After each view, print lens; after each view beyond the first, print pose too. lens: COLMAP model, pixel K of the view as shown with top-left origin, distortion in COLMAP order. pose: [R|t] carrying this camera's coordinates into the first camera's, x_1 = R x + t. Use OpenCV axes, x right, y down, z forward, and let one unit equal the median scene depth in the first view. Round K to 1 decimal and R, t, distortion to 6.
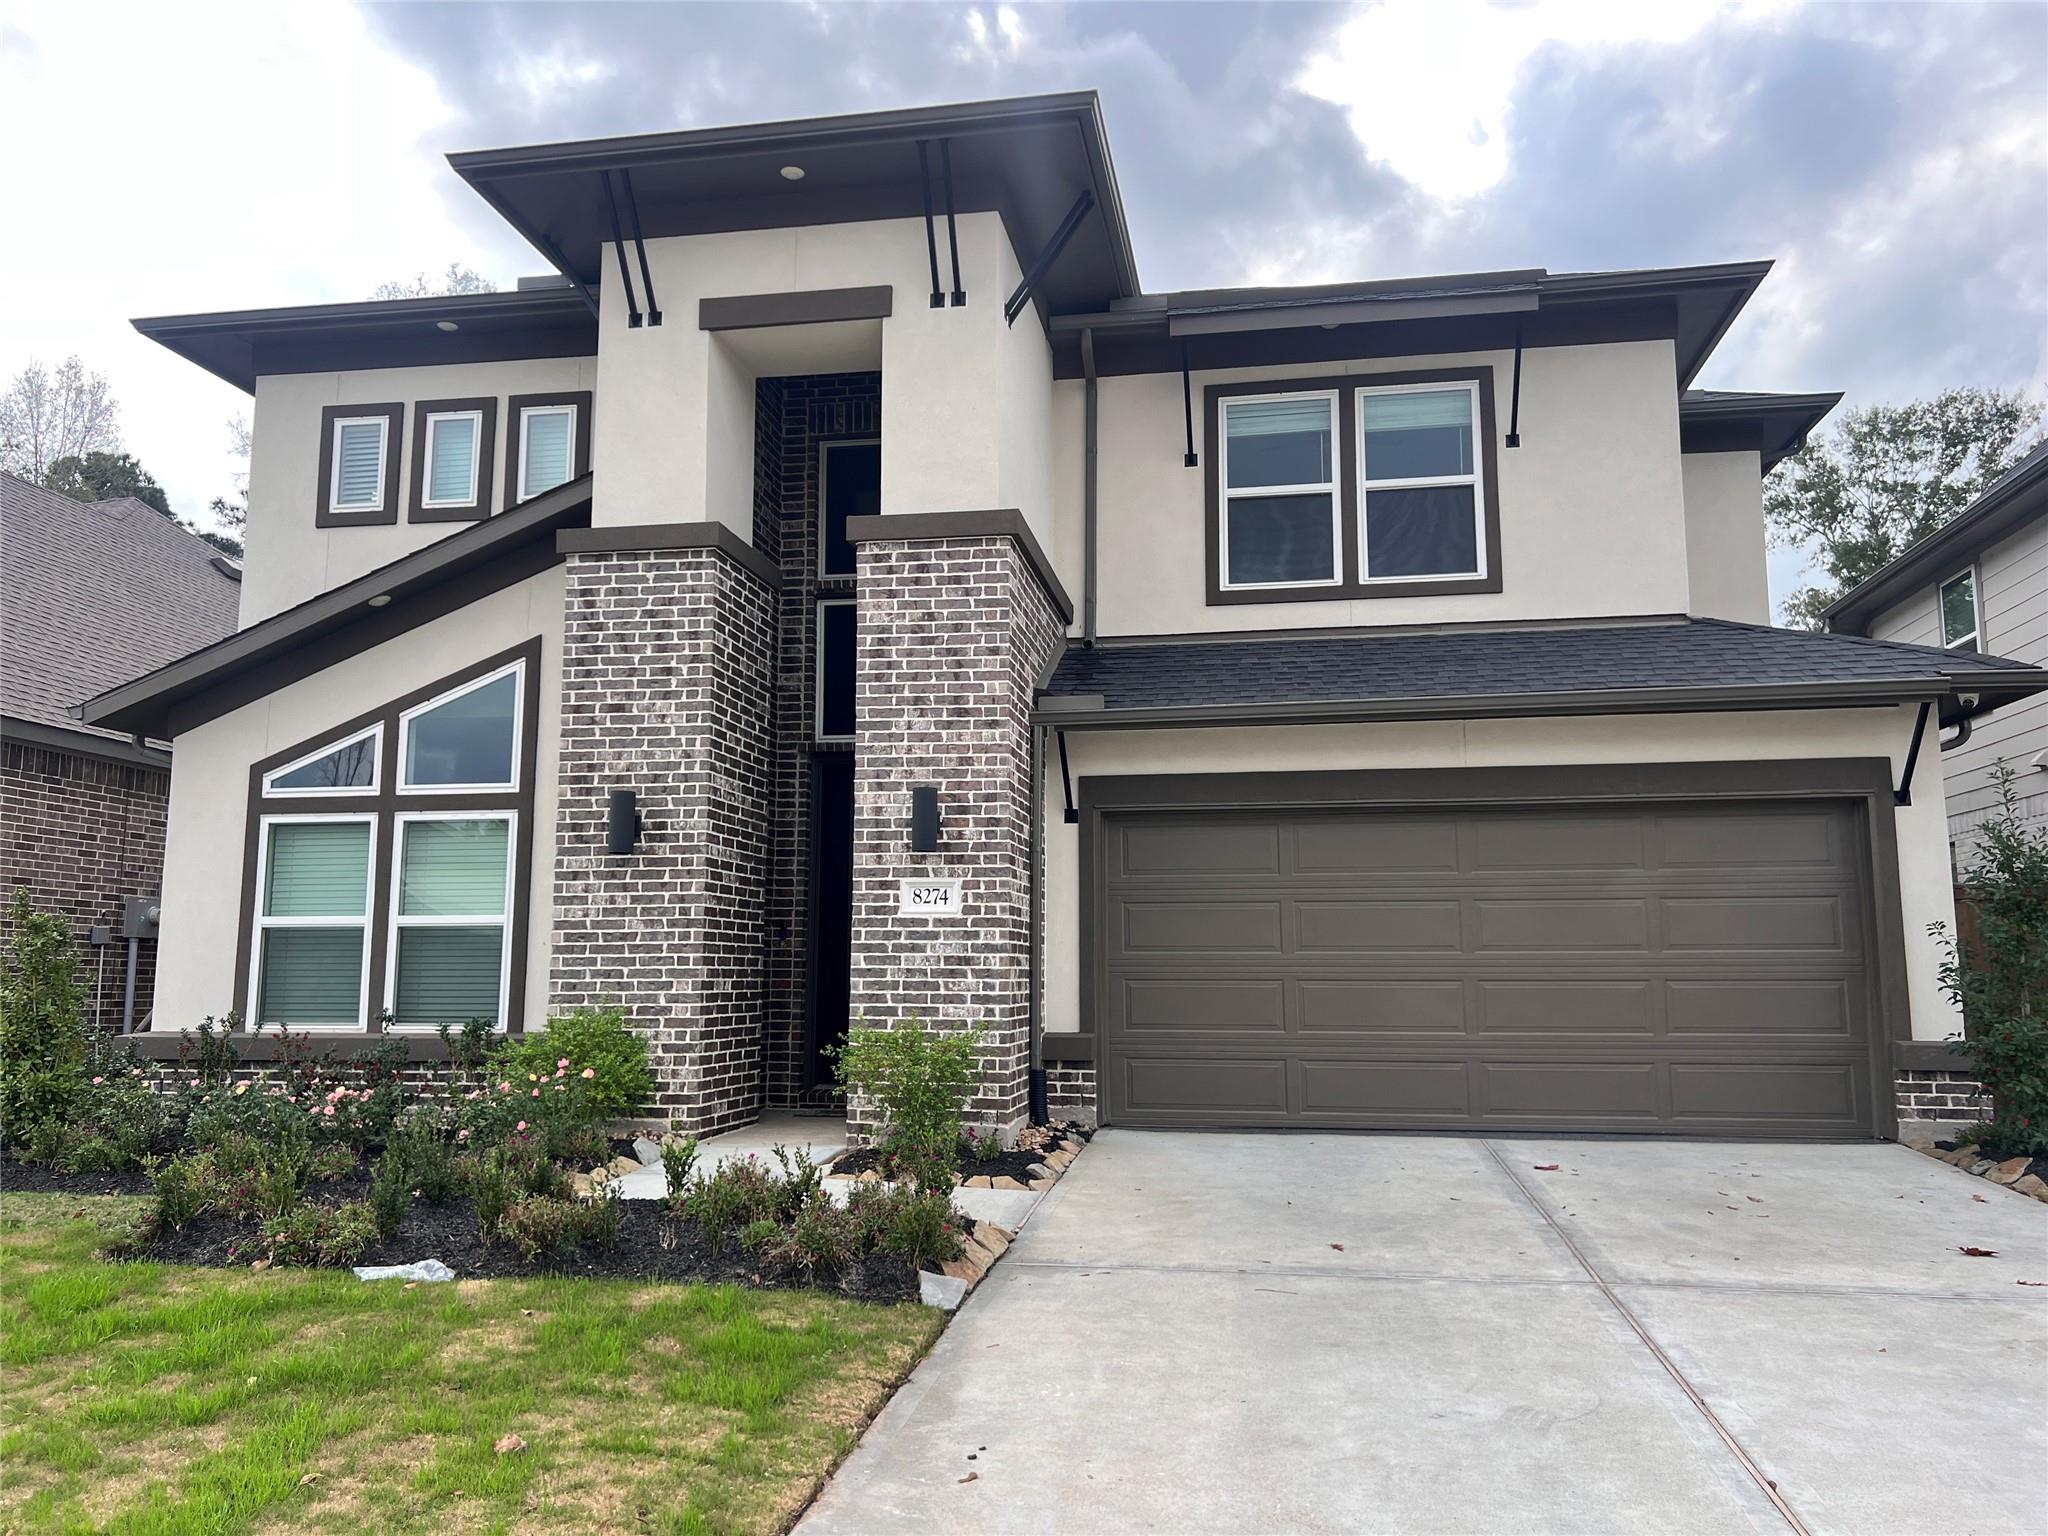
lens RADIAL K [[1544.3, 0, 1031.1], [0, 1544.3, 747.2], [0, 0, 1]] dist [0.066059, -0.067402]
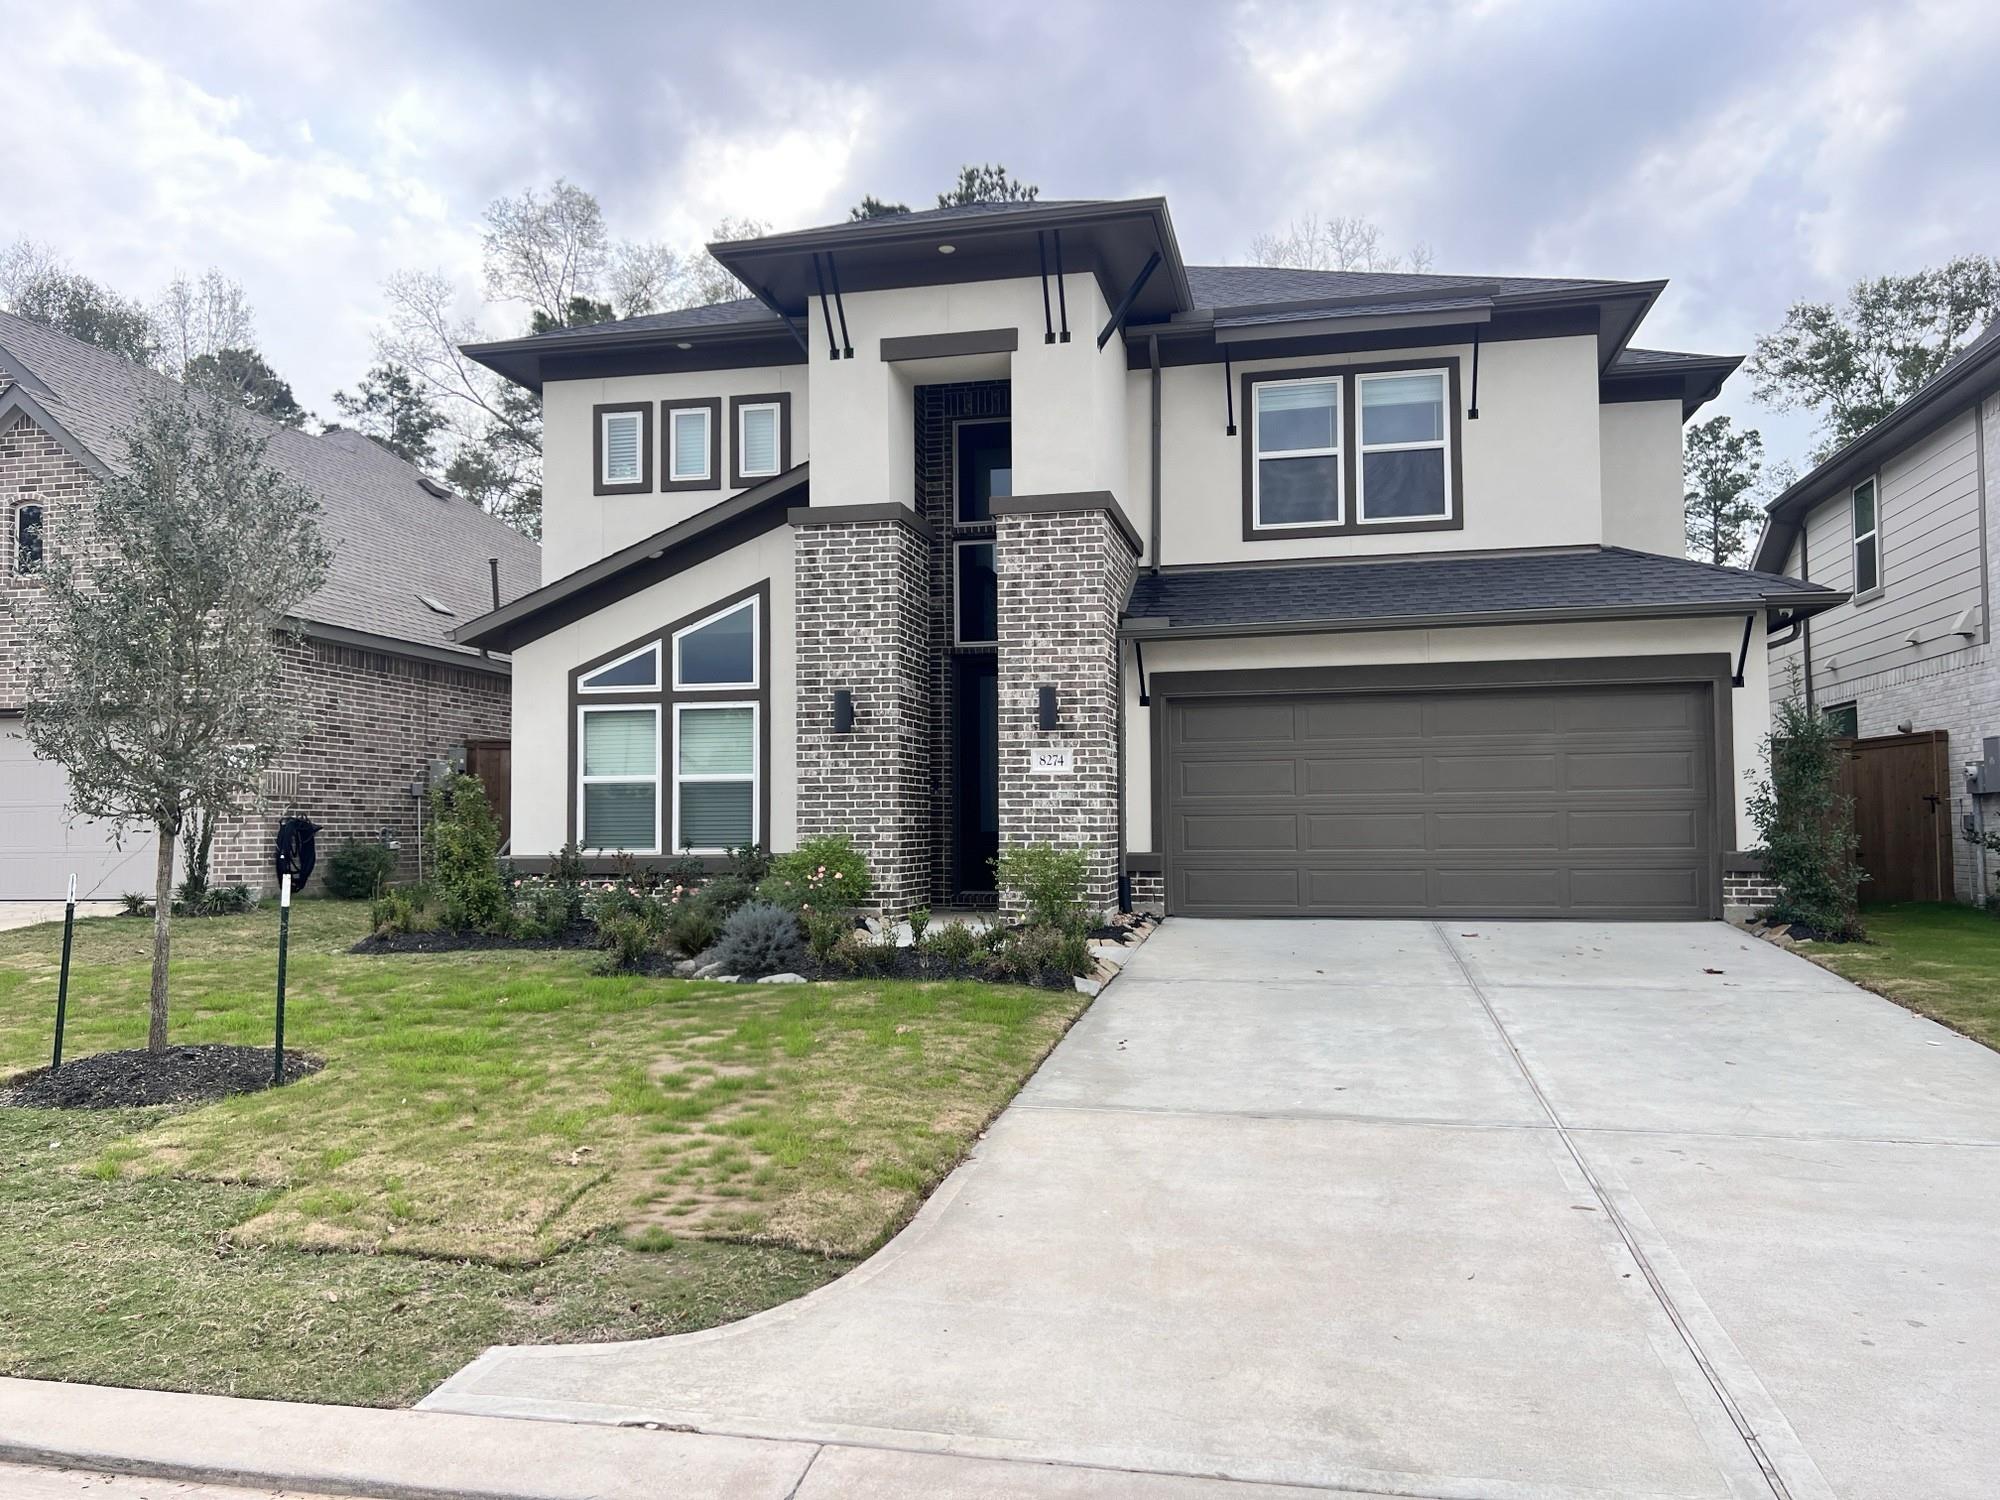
lens RADIAL K [[1526.4, 0, 998.9], [0, 1526.4, 764.4], [0, 0, 1]] dist [0.056753, -0.029876]
pose [[0.998802, -0.009886, -0.047925, -0.041755], [0.015093, 0.993869, 0.109531, -0.053607], [0.046549, -0.110123, 0.992827, -0.403035]]
